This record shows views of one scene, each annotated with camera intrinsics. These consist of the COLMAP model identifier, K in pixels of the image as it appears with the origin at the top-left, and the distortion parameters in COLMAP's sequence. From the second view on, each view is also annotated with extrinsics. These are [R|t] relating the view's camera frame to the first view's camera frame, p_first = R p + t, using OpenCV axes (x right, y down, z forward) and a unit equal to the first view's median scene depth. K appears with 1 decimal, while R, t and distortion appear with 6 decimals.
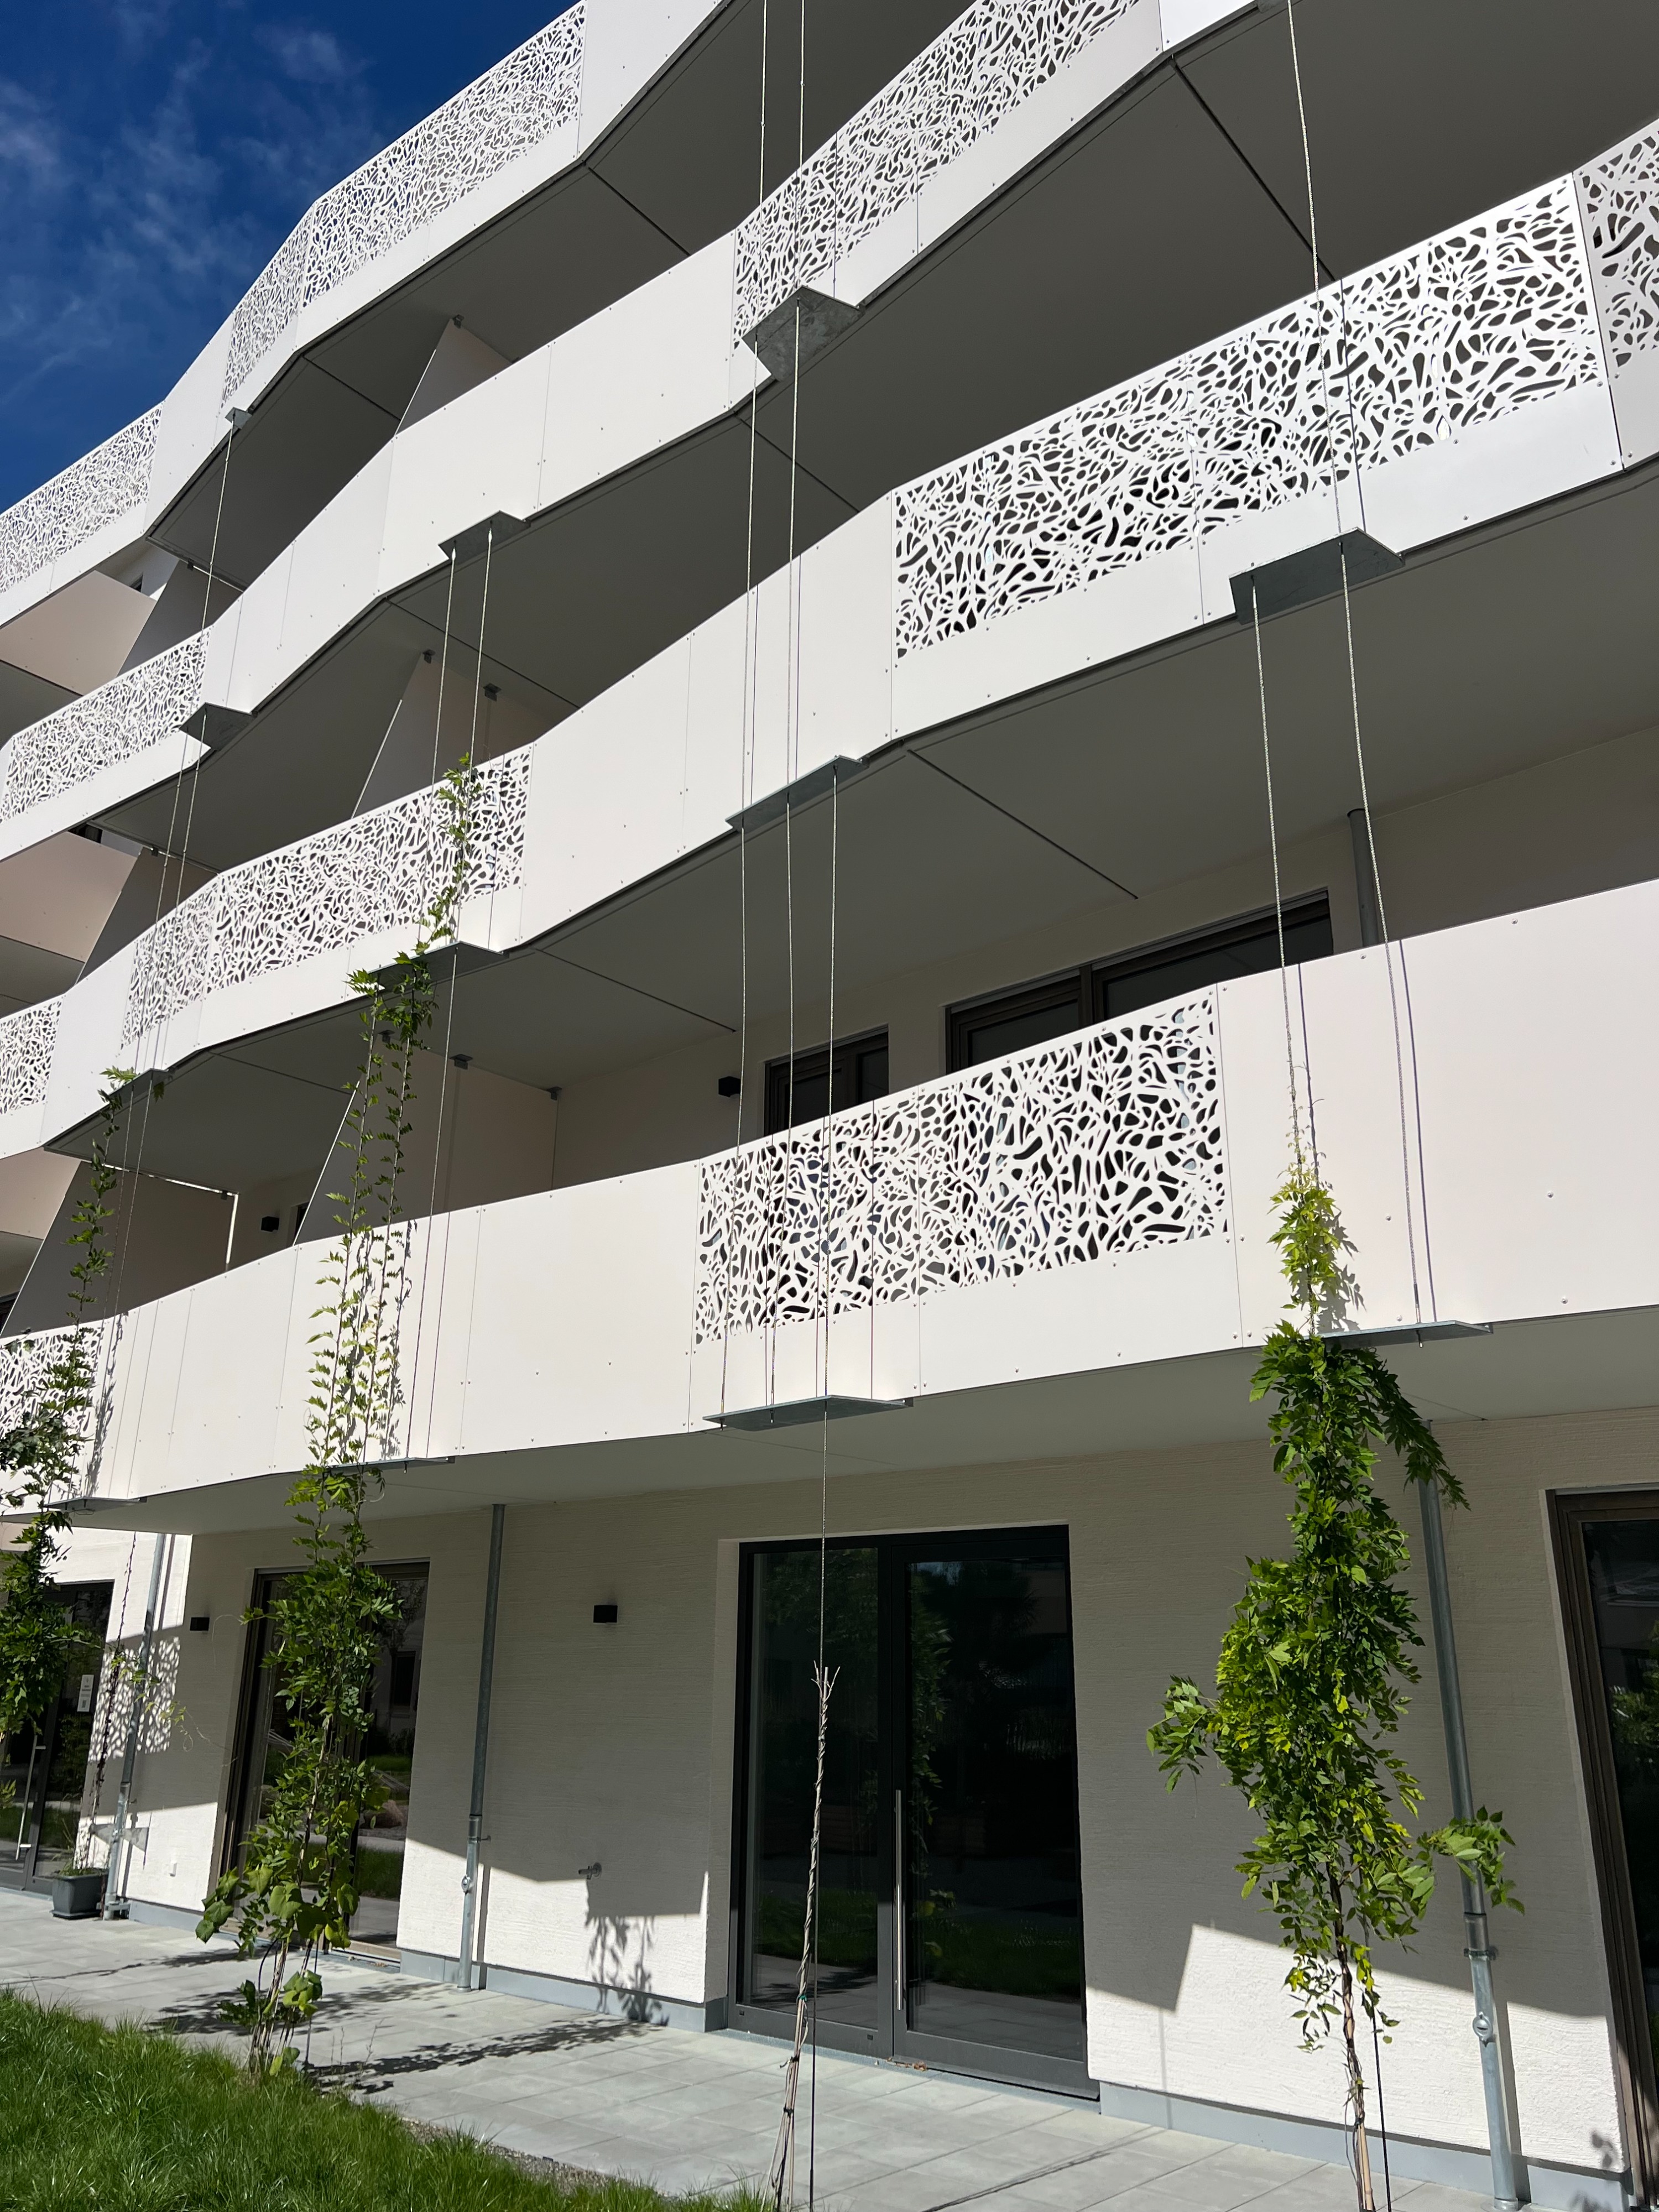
lens RADIAL K [[1659.2, 0, 833.1], [0, 1659.2, 1111.2], [0, 0, 1]] dist [-0.006338, -0.001930]
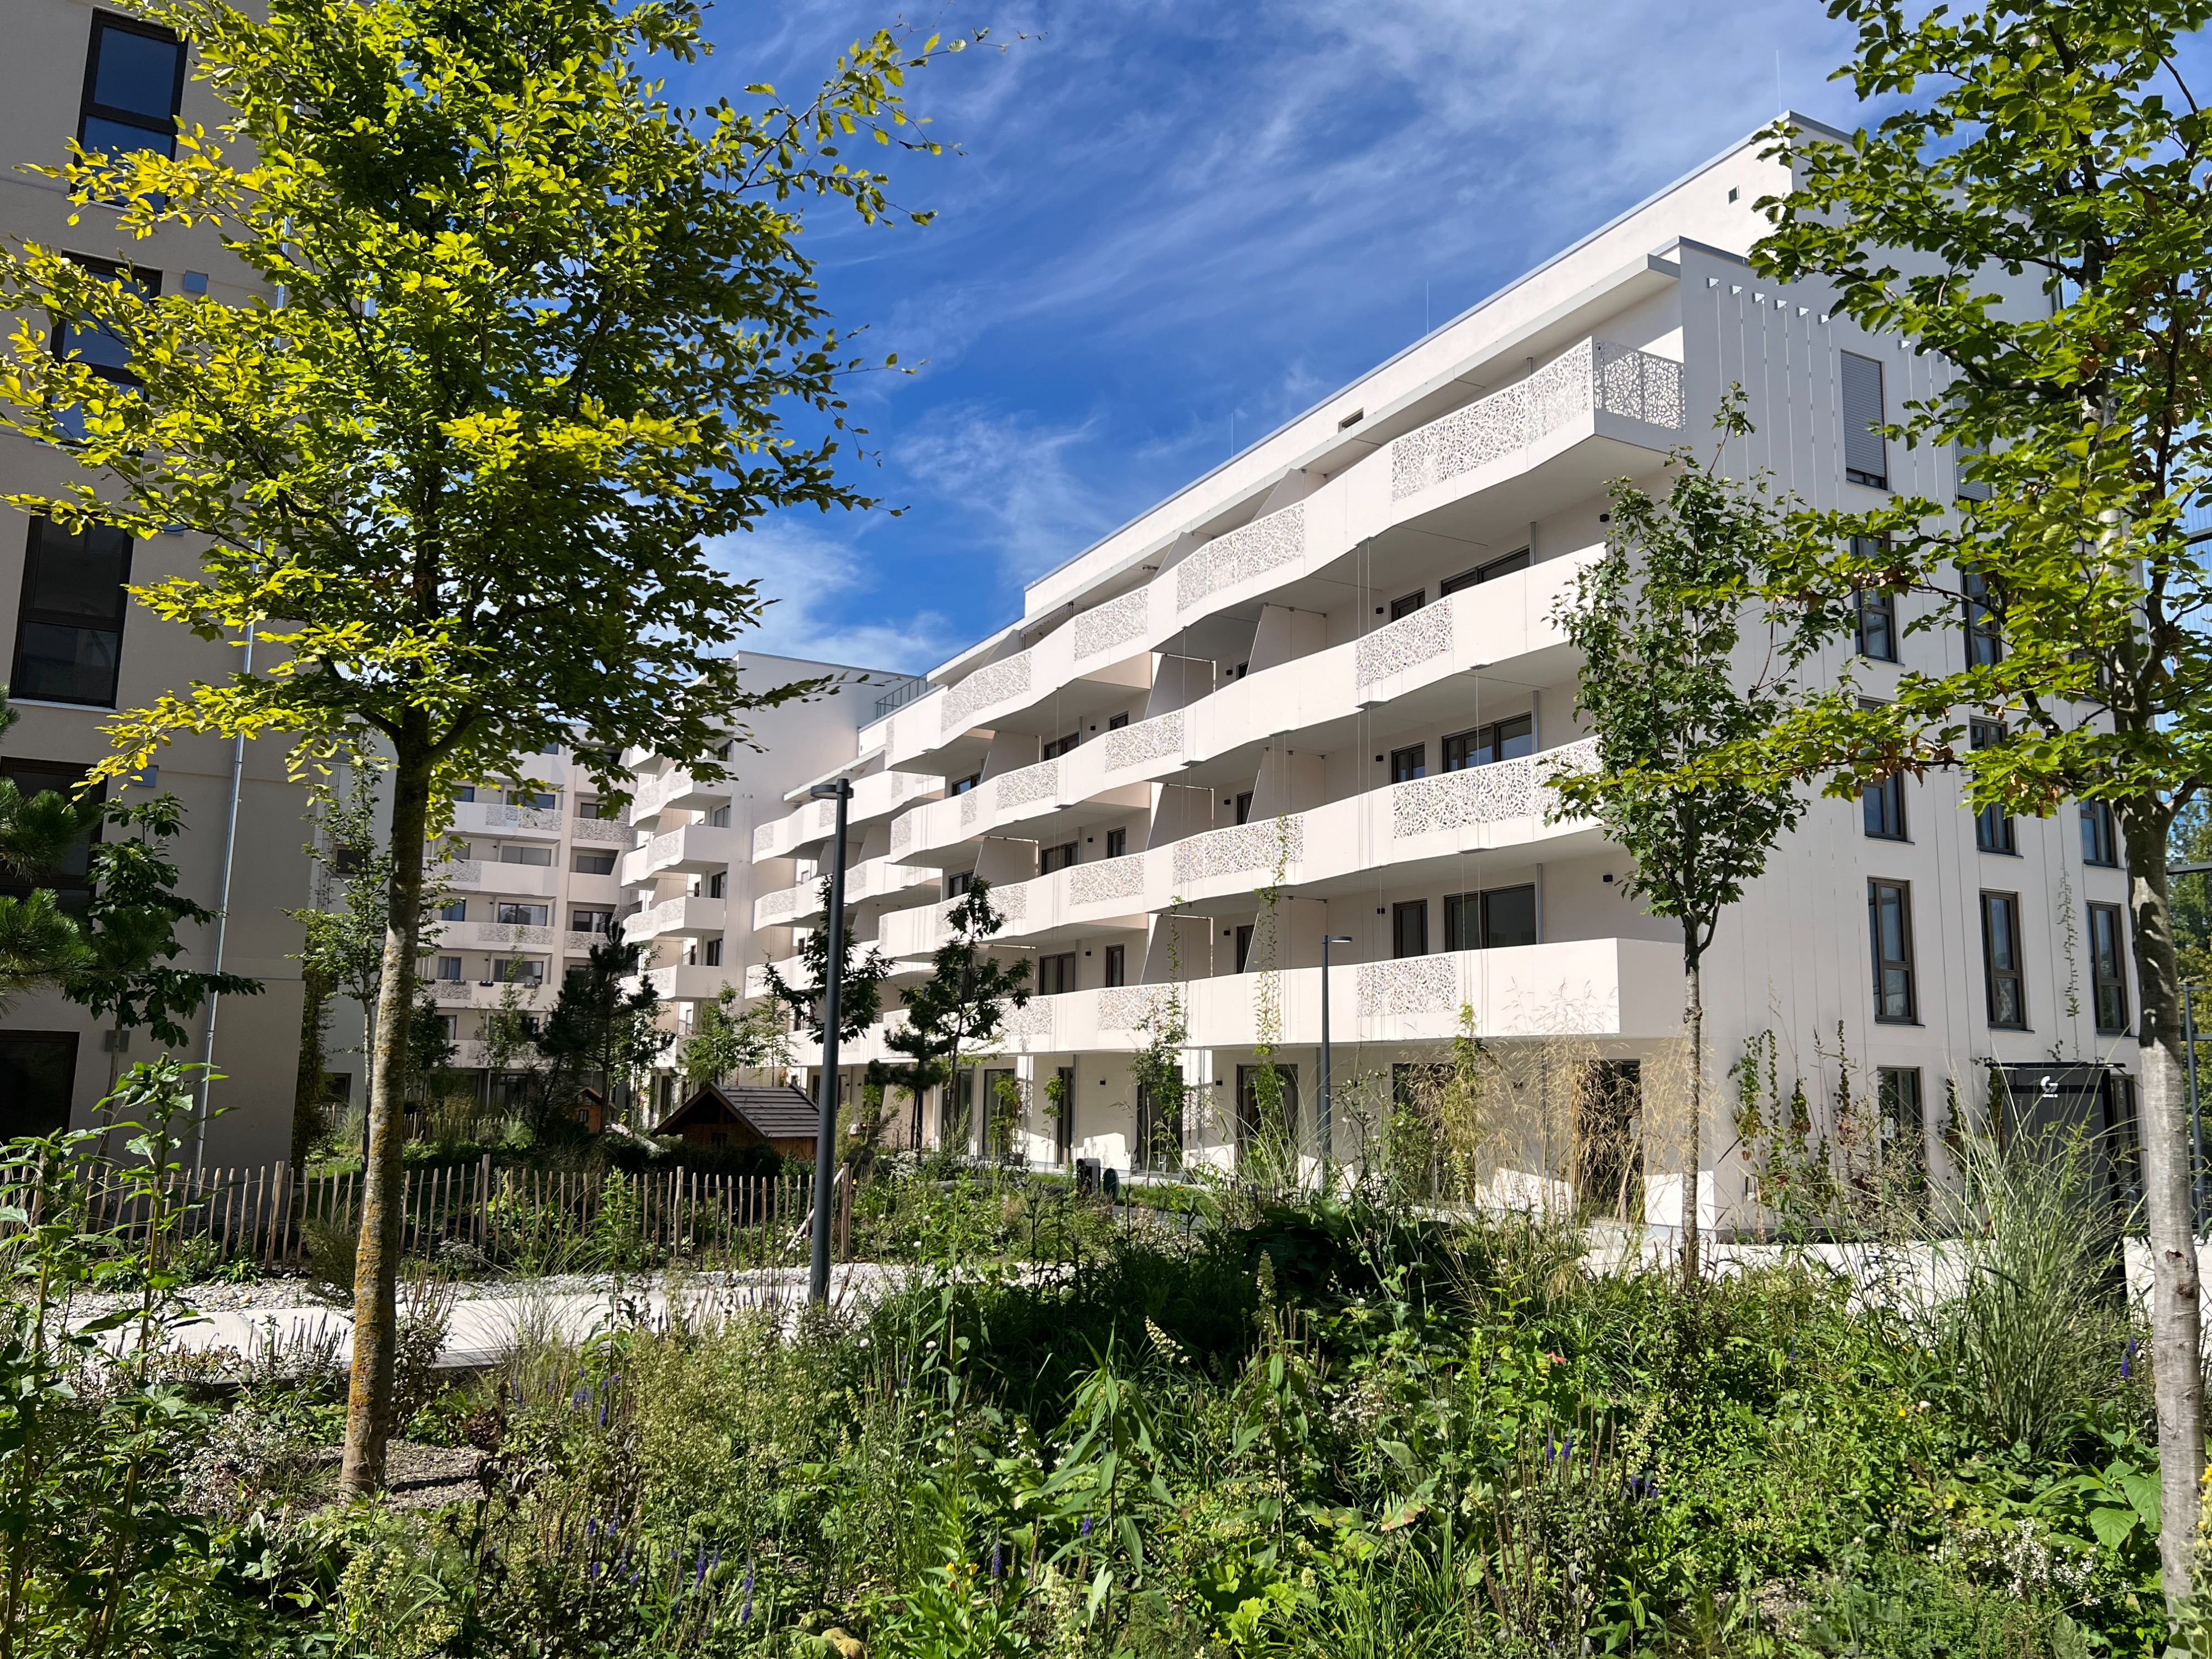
lens RADIAL K [[1659.2, 0, 1101.5], [0, 1659.2, 830.1], [0, 0, 1]] dist [-0.006338, -0.001930]
pose [[0.933127, -0.050536, -0.355979, 0.470651], [0.109813, 0.982822, 0.148330, -0.573422], [0.342368, -0.177502, 0.922647, -1.651200]]
